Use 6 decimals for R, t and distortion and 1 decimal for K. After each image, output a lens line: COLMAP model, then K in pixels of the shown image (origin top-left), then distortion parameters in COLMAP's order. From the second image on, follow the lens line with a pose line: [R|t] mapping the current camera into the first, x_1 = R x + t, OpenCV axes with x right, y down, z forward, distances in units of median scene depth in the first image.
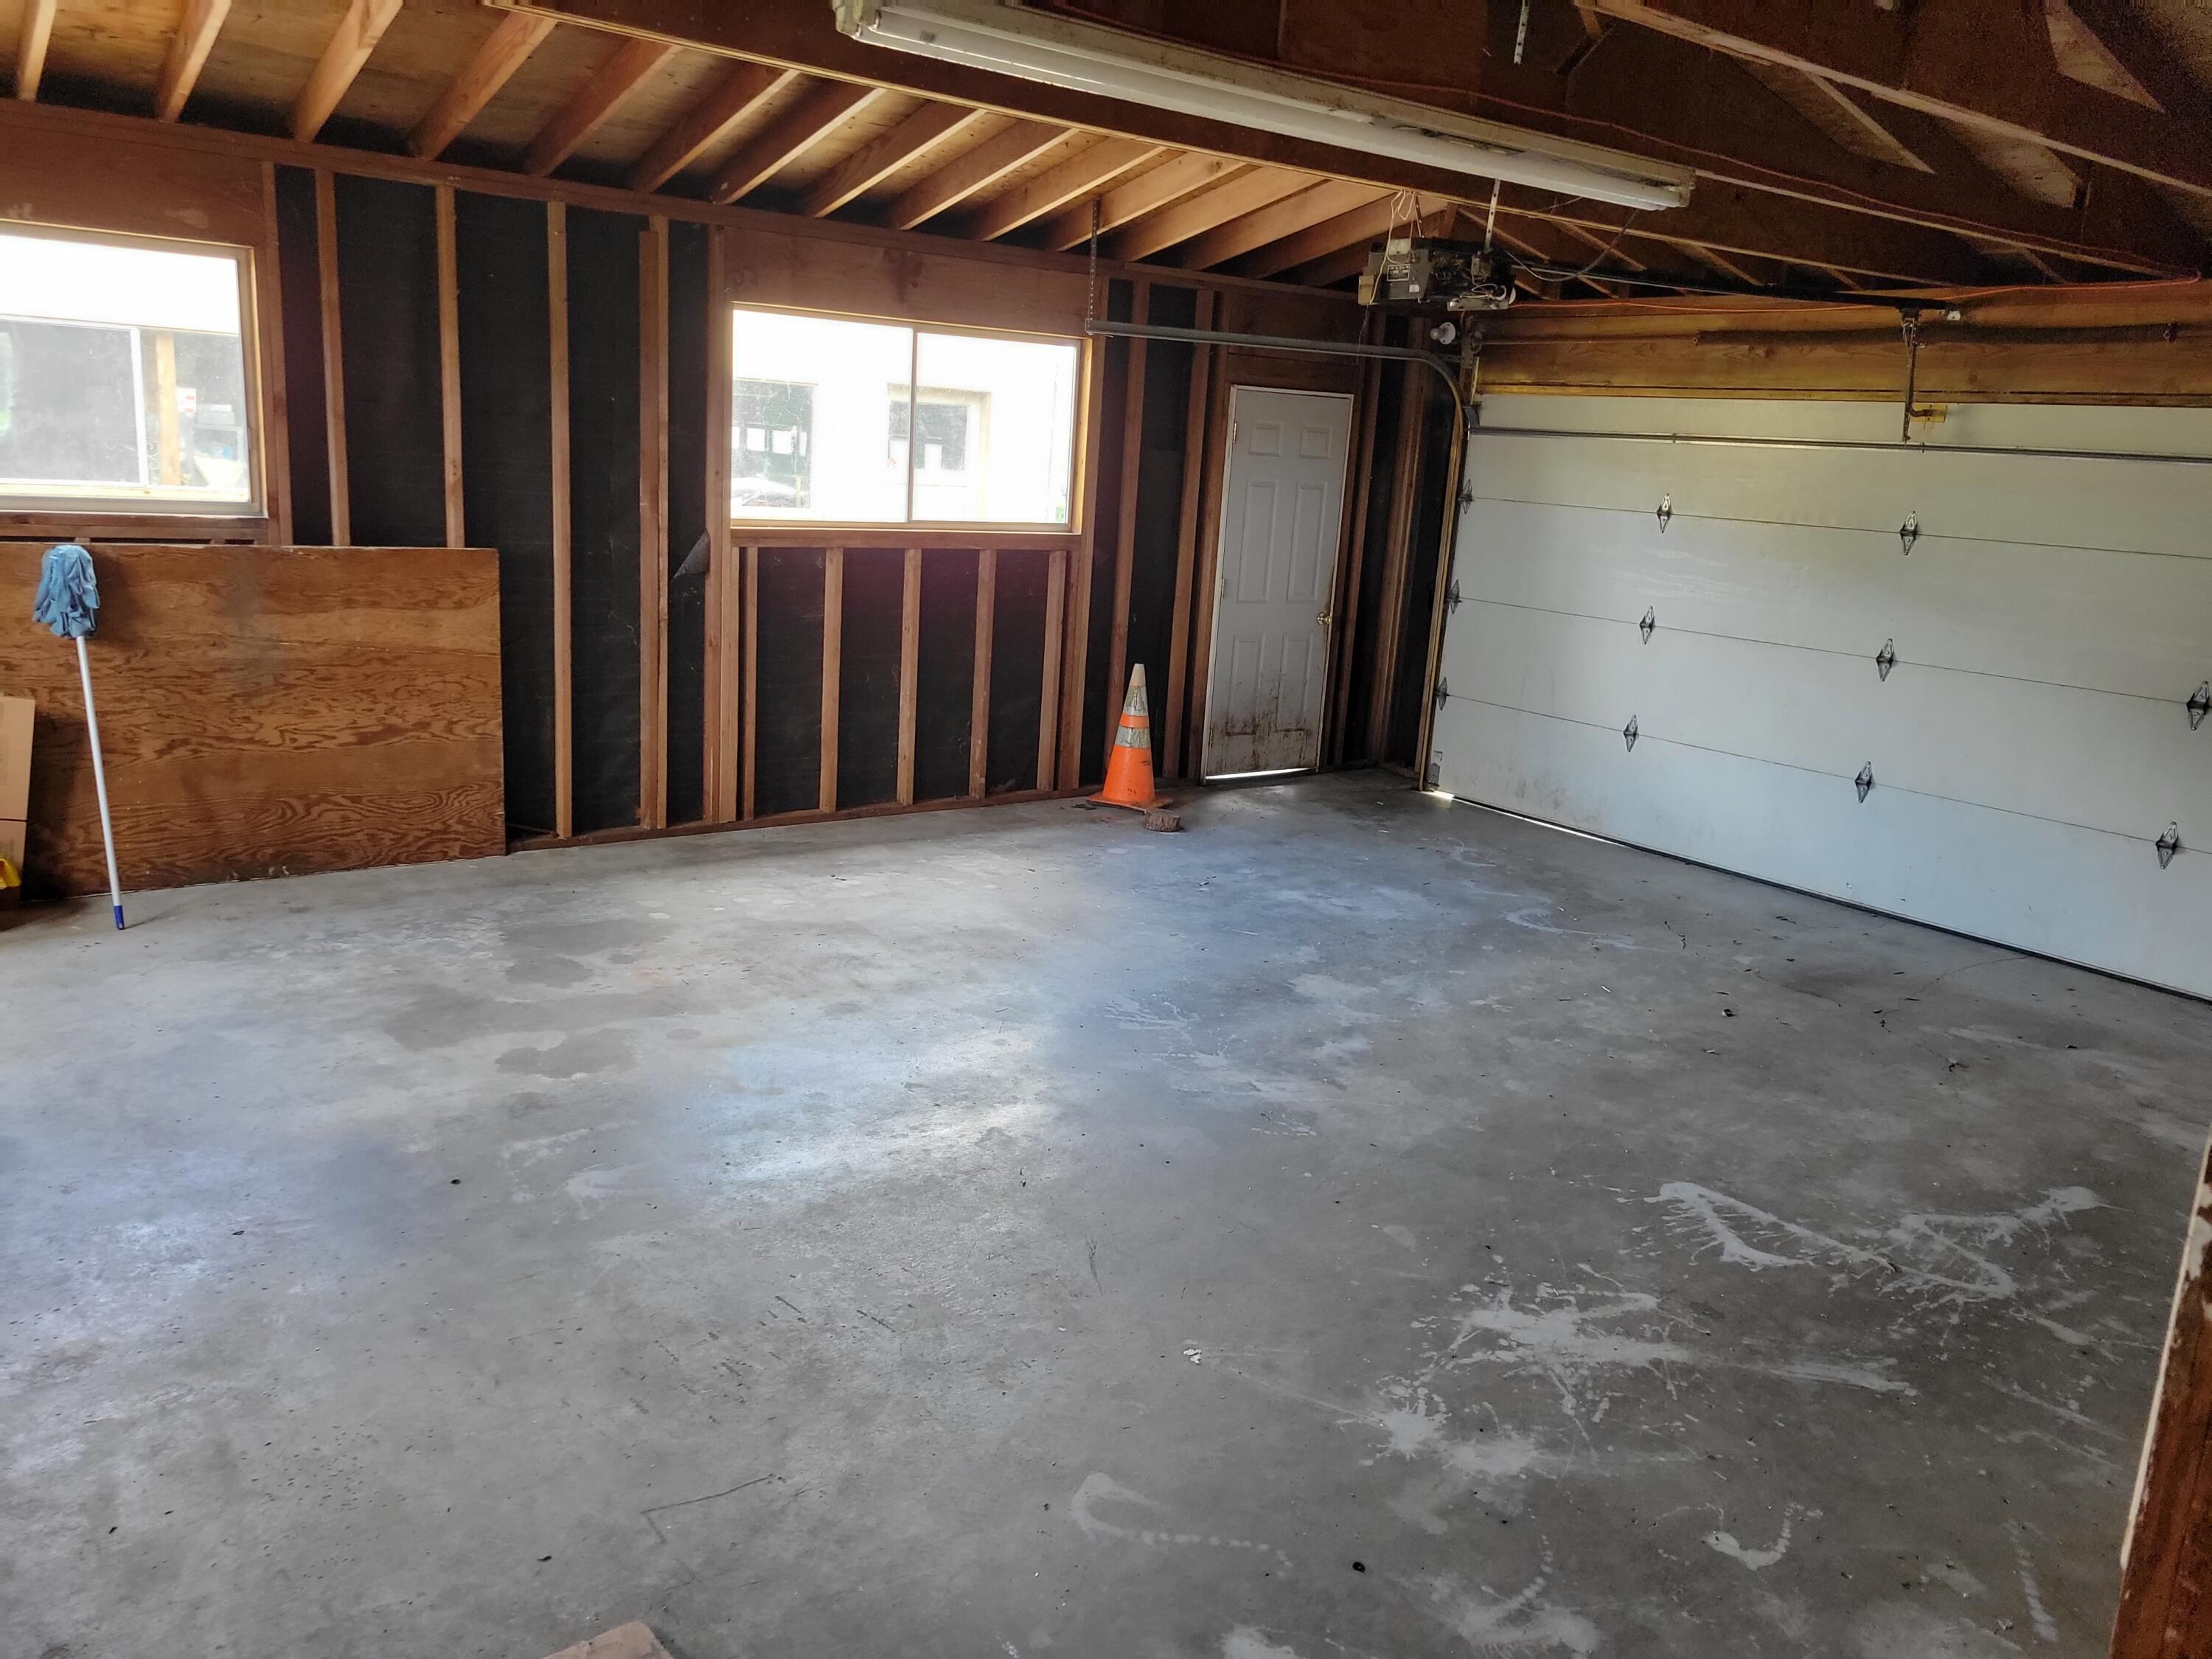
lens RADIAL K [[1658.6, 0, 1081.9], [0, 1658.6, 827.6], [0, 0, 1]] dist [0.056213, -0.037305]
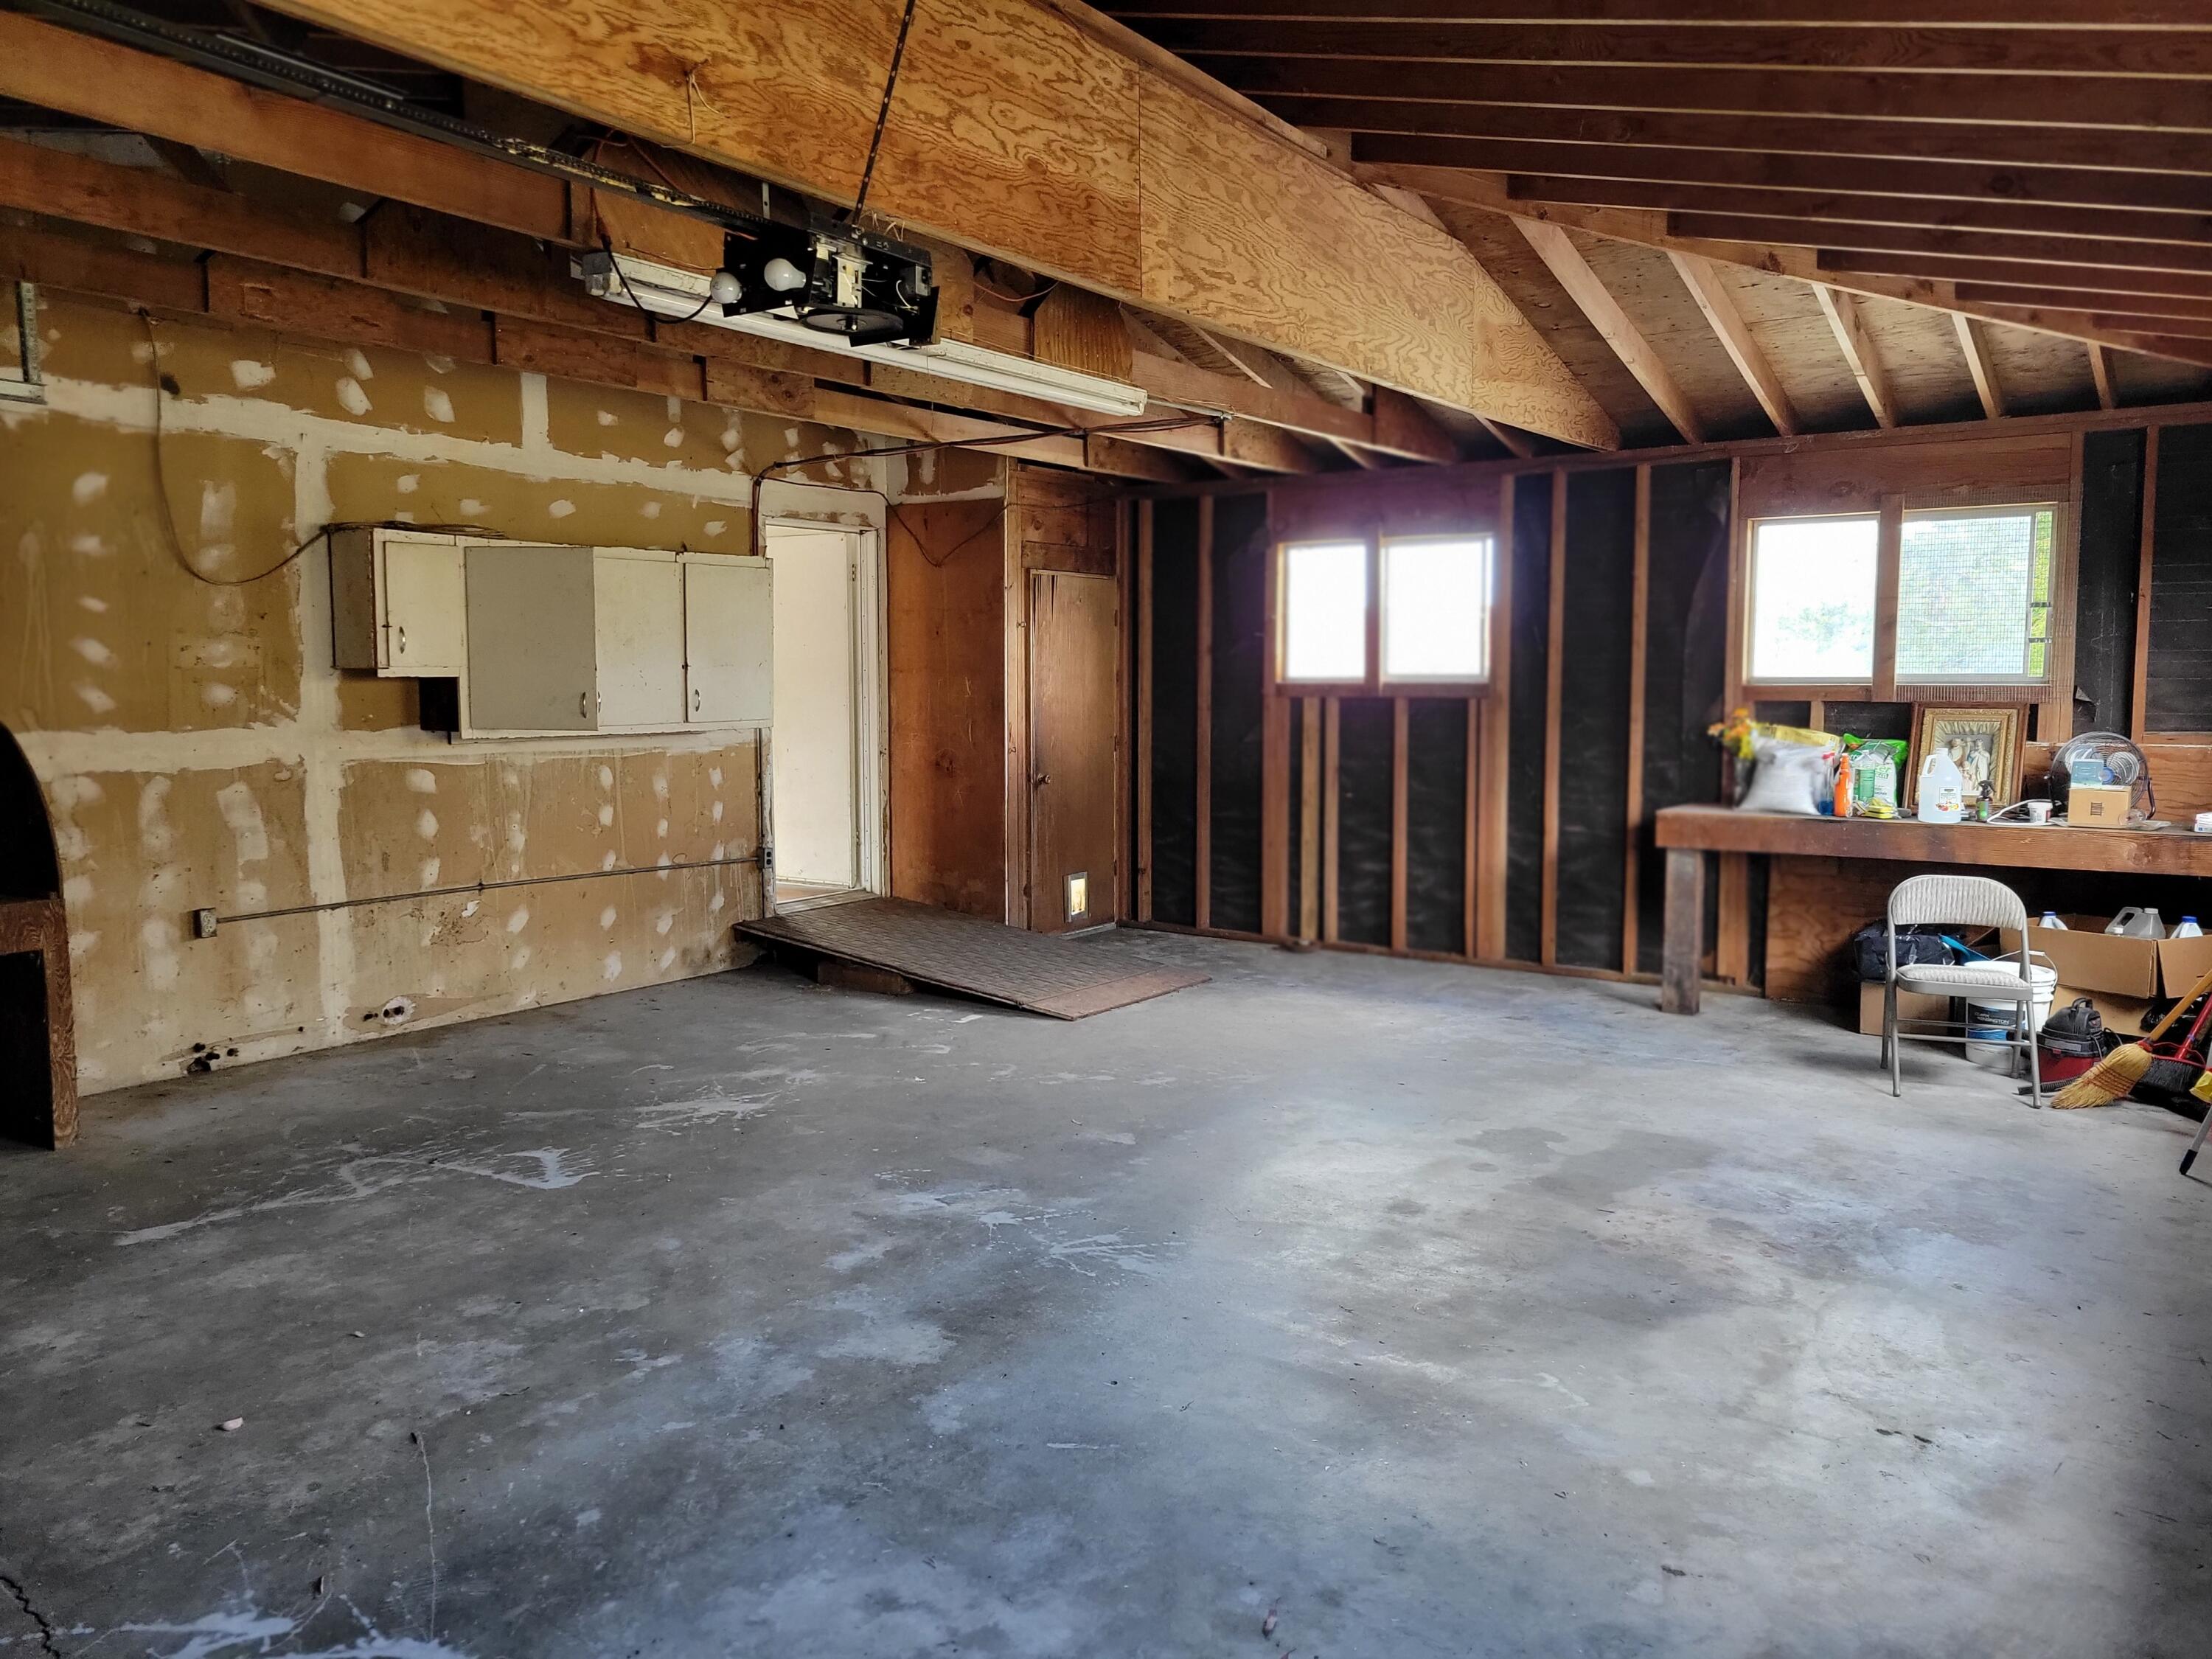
lens RADIAL K [[1658.6, 0, 1081.9], [0, 1658.6, 827.6], [0, 0, 1]] dist [0.056213, -0.037305]
pose [[-0.944546, -0.030116, -0.326996, 0.347820], [-0.129867, 0.948863, 0.287738, -0.347166], [0.301609, 0.314248, -0.900156, 1.797165]]
